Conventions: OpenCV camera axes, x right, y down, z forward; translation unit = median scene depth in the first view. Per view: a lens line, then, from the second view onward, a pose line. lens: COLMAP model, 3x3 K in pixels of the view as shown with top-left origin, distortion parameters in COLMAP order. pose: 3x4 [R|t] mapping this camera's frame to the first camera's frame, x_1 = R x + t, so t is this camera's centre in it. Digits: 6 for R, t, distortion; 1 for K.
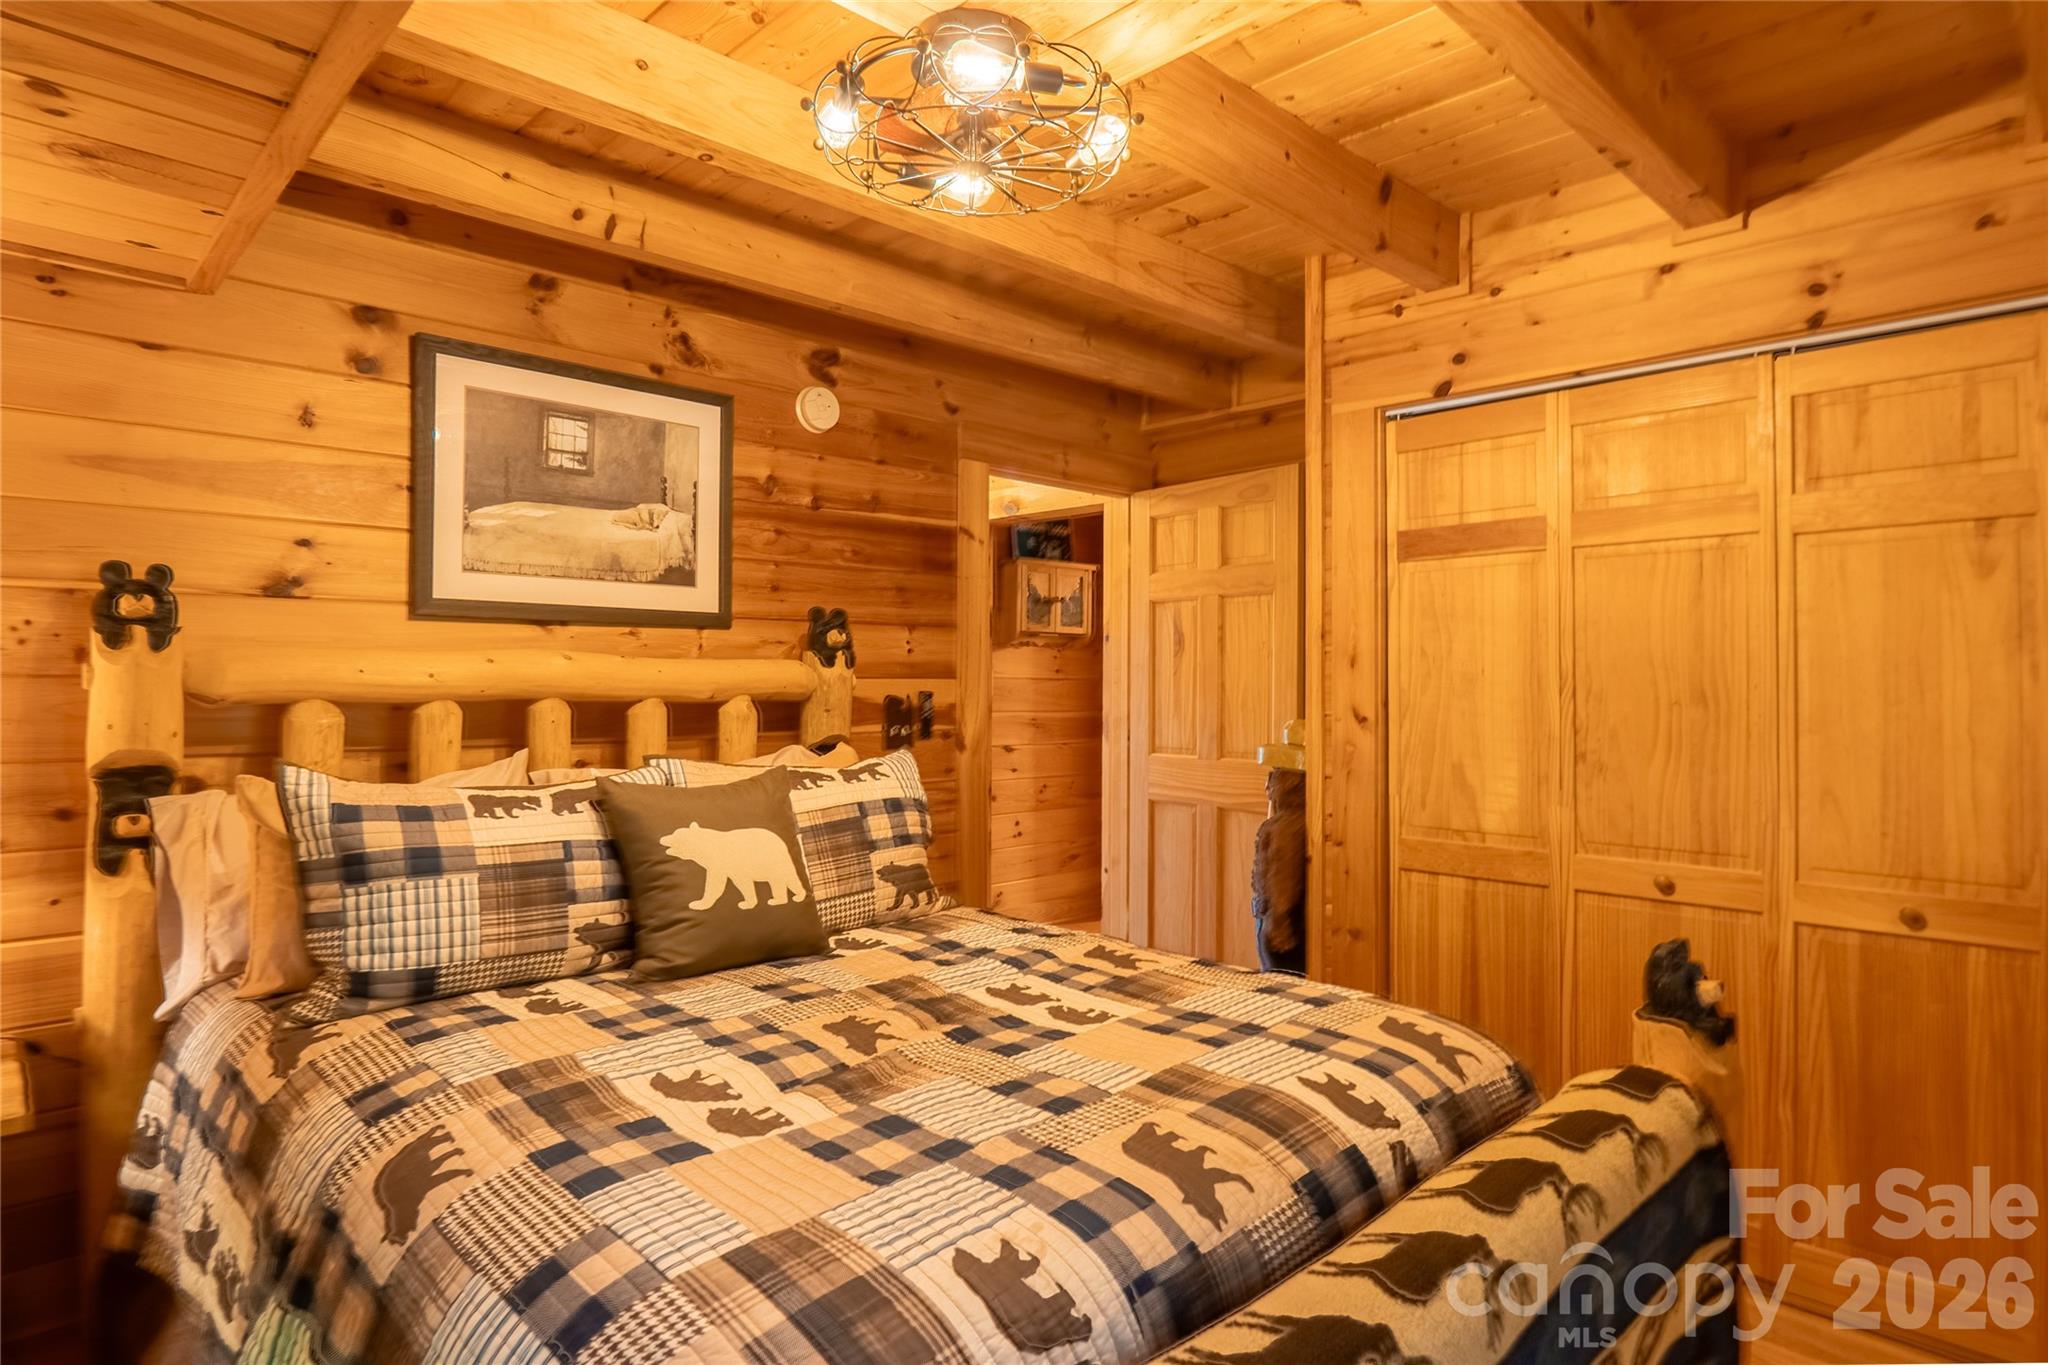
lens RADIAL K [[1106.8, 0, 1047.1], [0, 1106.8, 661.6], [0, 0, 1]] dist [-0.024266, 0.004015]
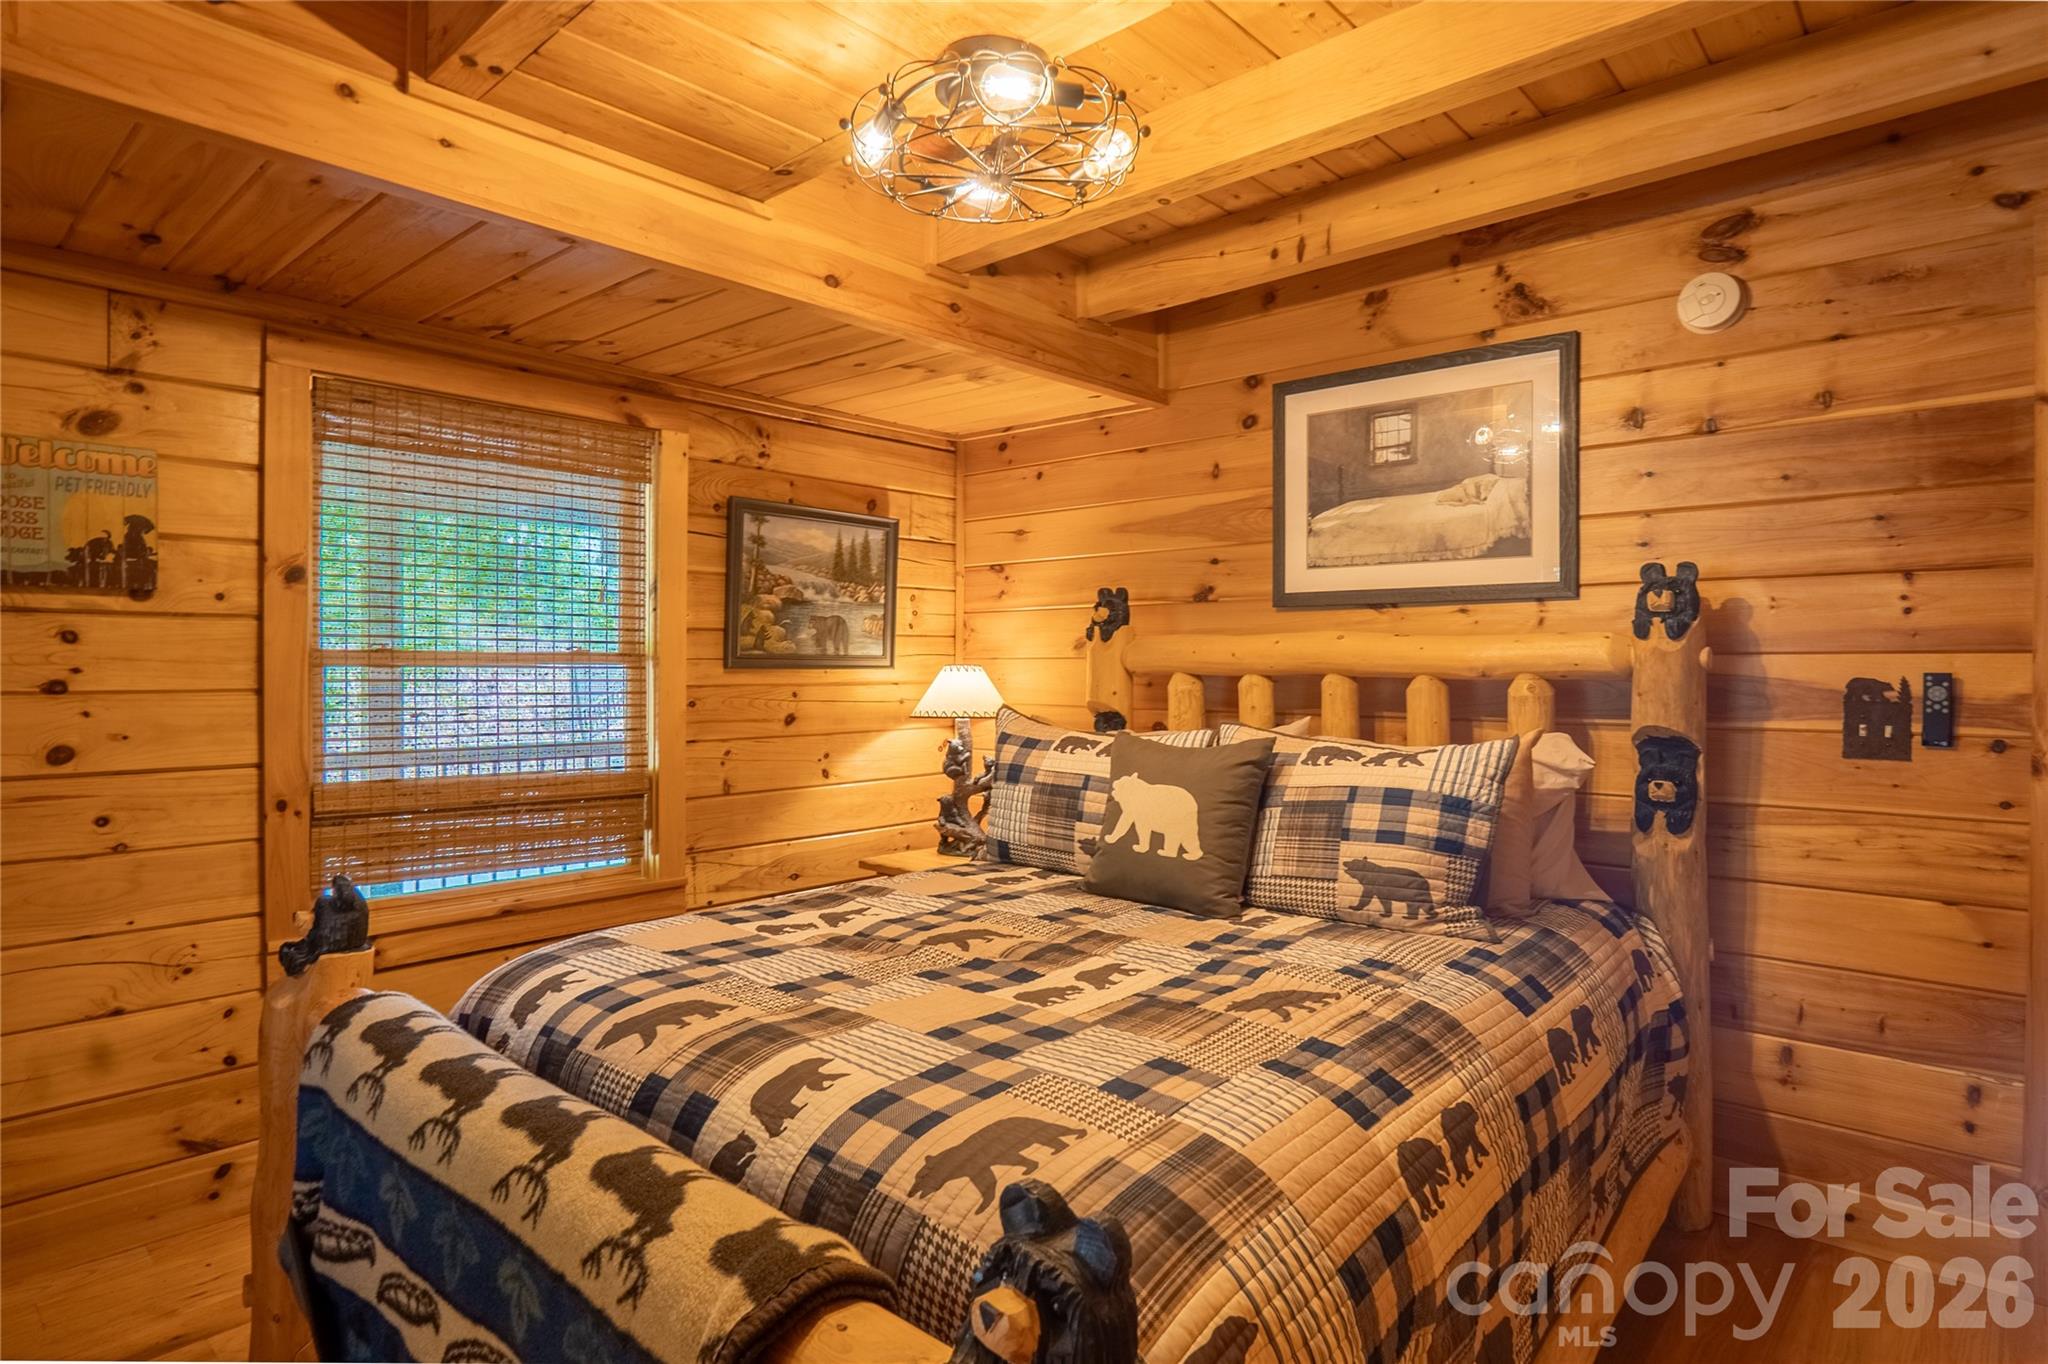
lens RADIAL K [[1106.8, 0, 1048.2], [0, 1106.8, 669.9], [0, 0, 1]] dist [-0.024266, 0.004015]
pose [[0.073736, -0.000473, -0.997278, 0.665708], [0.014876, 0.999889, 0.000626, 0.024484], [0.997167, -0.014882, 0.073735, 0.627773]]
